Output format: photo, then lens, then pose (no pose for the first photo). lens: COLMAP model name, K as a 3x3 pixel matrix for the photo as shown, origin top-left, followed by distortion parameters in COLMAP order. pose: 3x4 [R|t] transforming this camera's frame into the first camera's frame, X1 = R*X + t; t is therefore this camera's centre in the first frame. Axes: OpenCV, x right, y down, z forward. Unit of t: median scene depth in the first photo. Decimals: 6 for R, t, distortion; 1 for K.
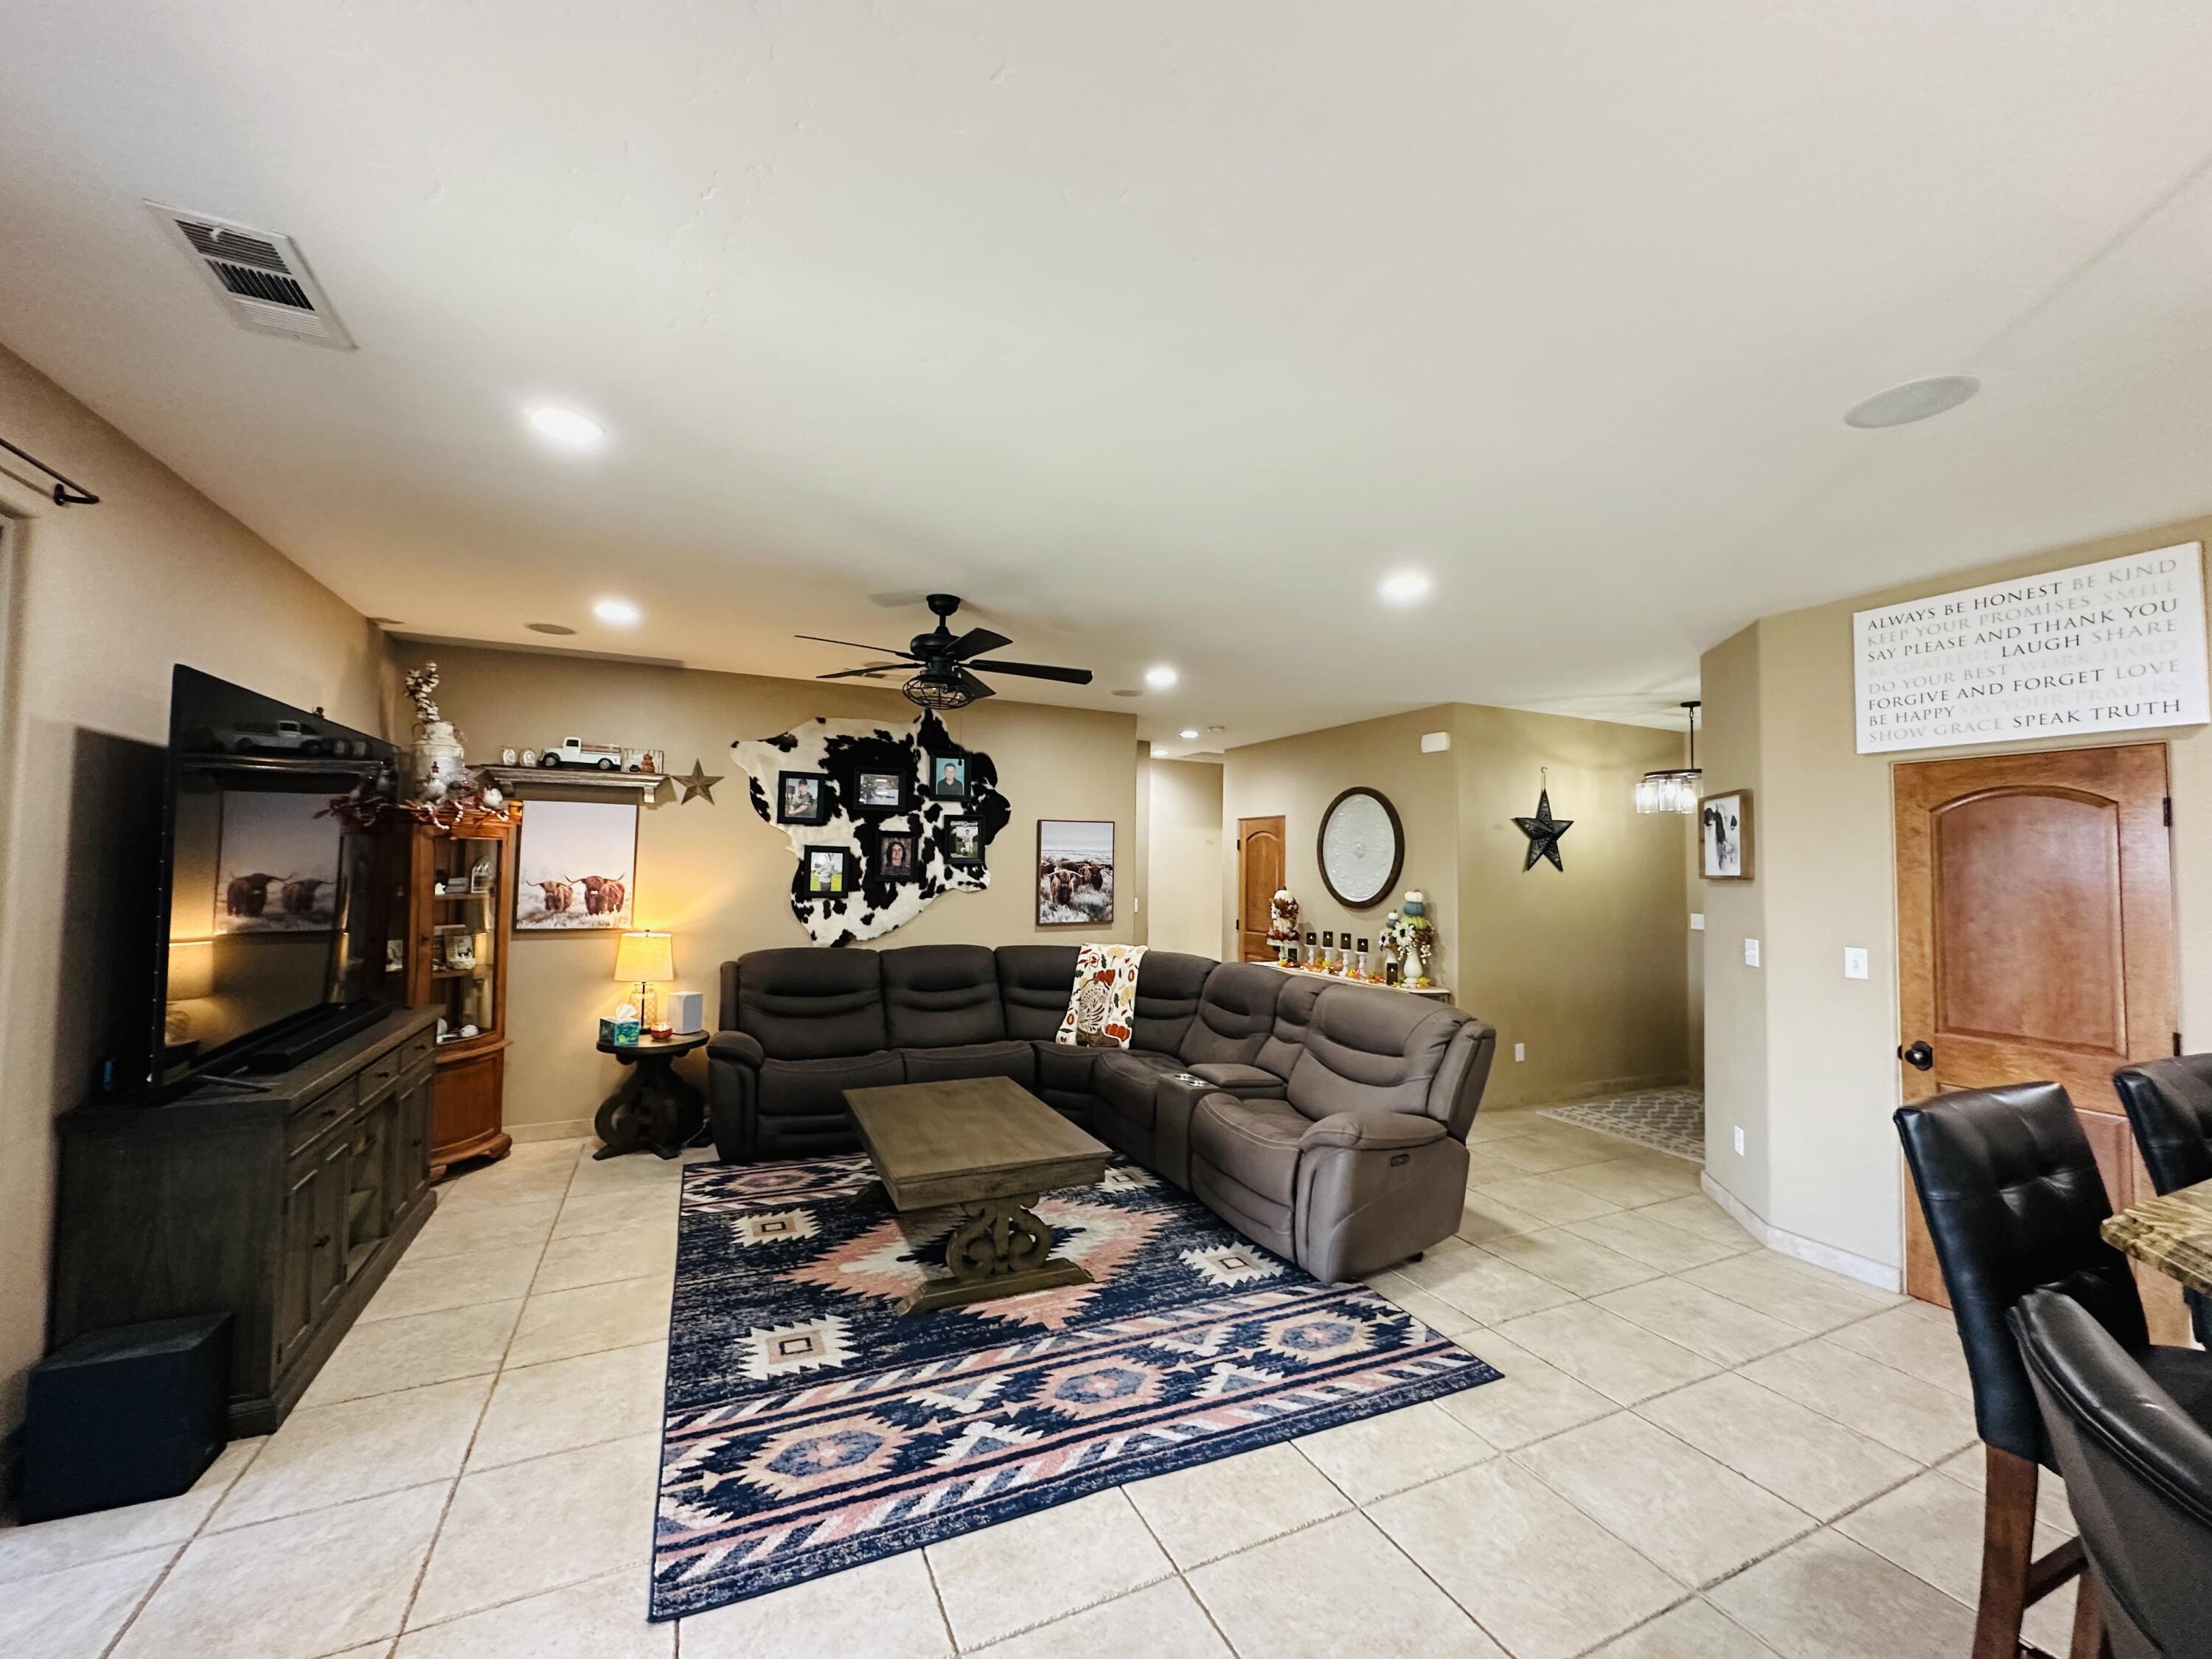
lens RADIAL K [[880.6, 0, 1103.7], [0, 880.6, 827.9], [0, 0, 1]] dist [-0.005175, 0.001107]
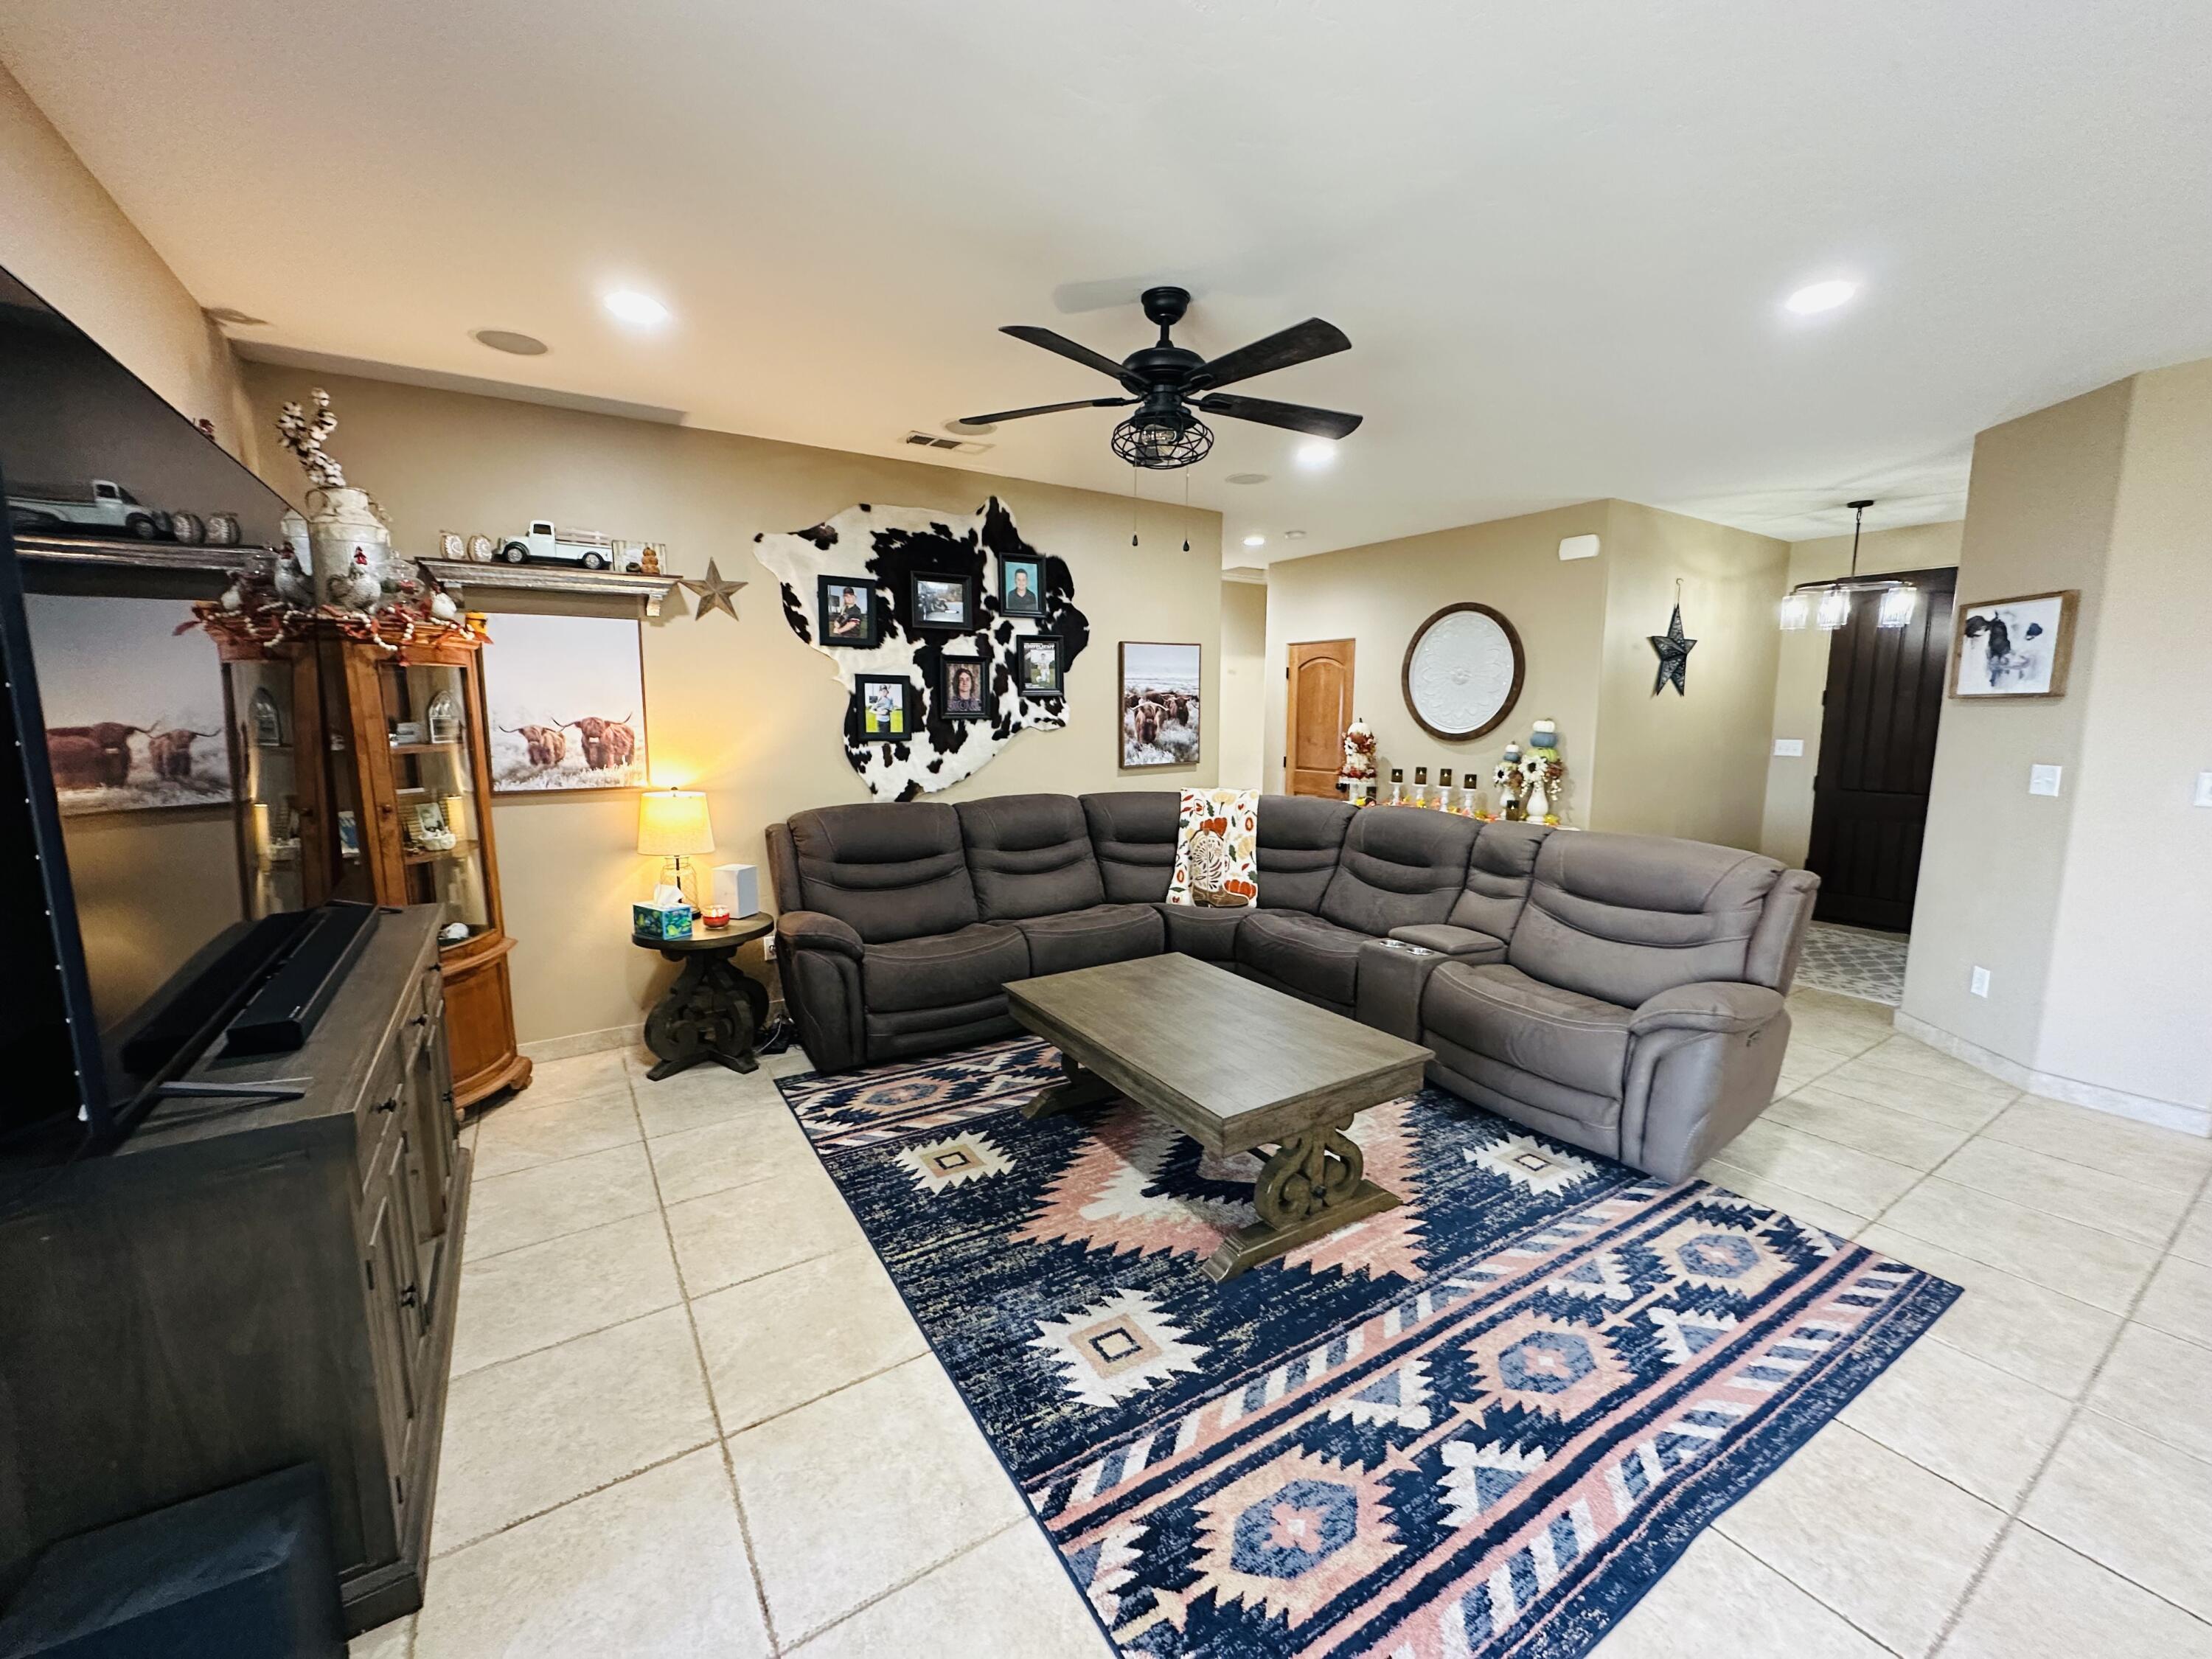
lens RADIAL K [[880.6, 0, 1104.1], [0, 880.6, 827.3], [0, 0, 1]] dist [-0.005175, 0.001107]
pose [[0.991029, -0.033358, 0.129416, -0.274367], [0.009396, 0.983344, 0.181511, 0.016521], [-0.133315, -0.178667, 0.974836, 0.221940]]
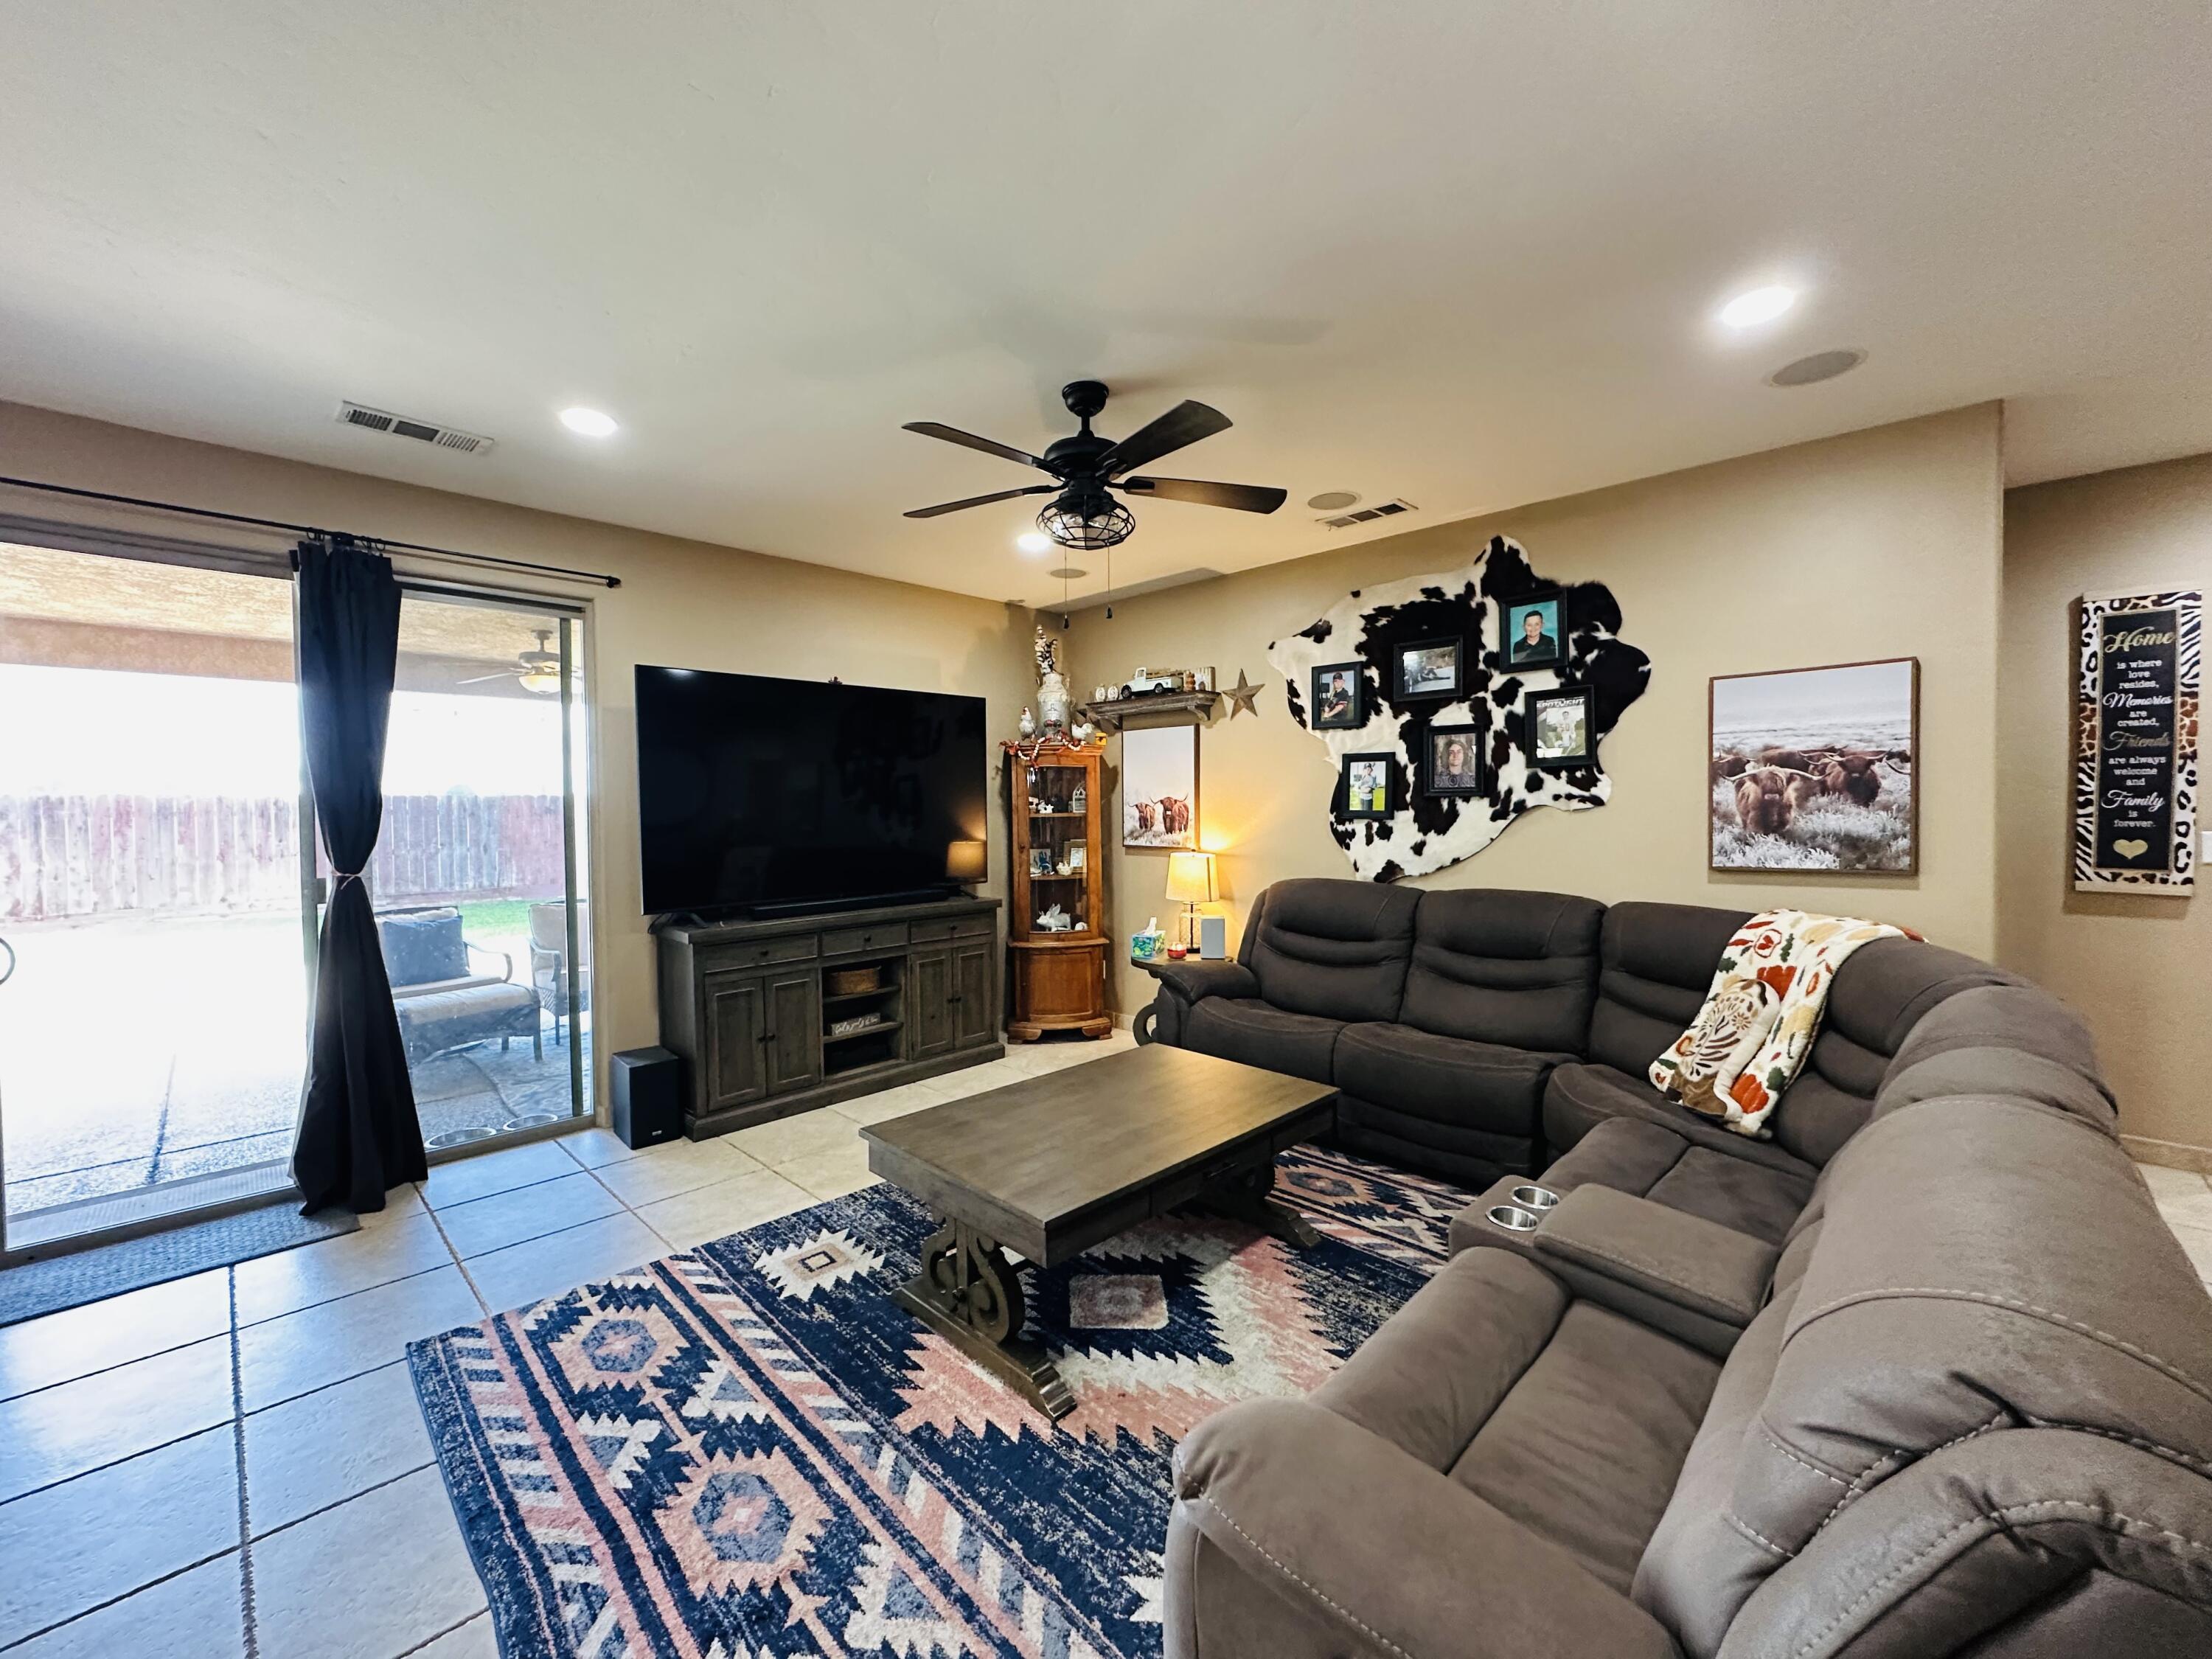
lens RADIAL K [[880.6, 0, 1100.7], [0, 880.6, 825.6], [0, 0, 1]] dist [-0.005175, 0.001107]
pose [[0.349153, 0.002842, -0.937061, 0.414487], [0.056362, 0.998121, 0.024027, 0.064616], [0.935369, -0.061204, 0.348337, 0.611428]]
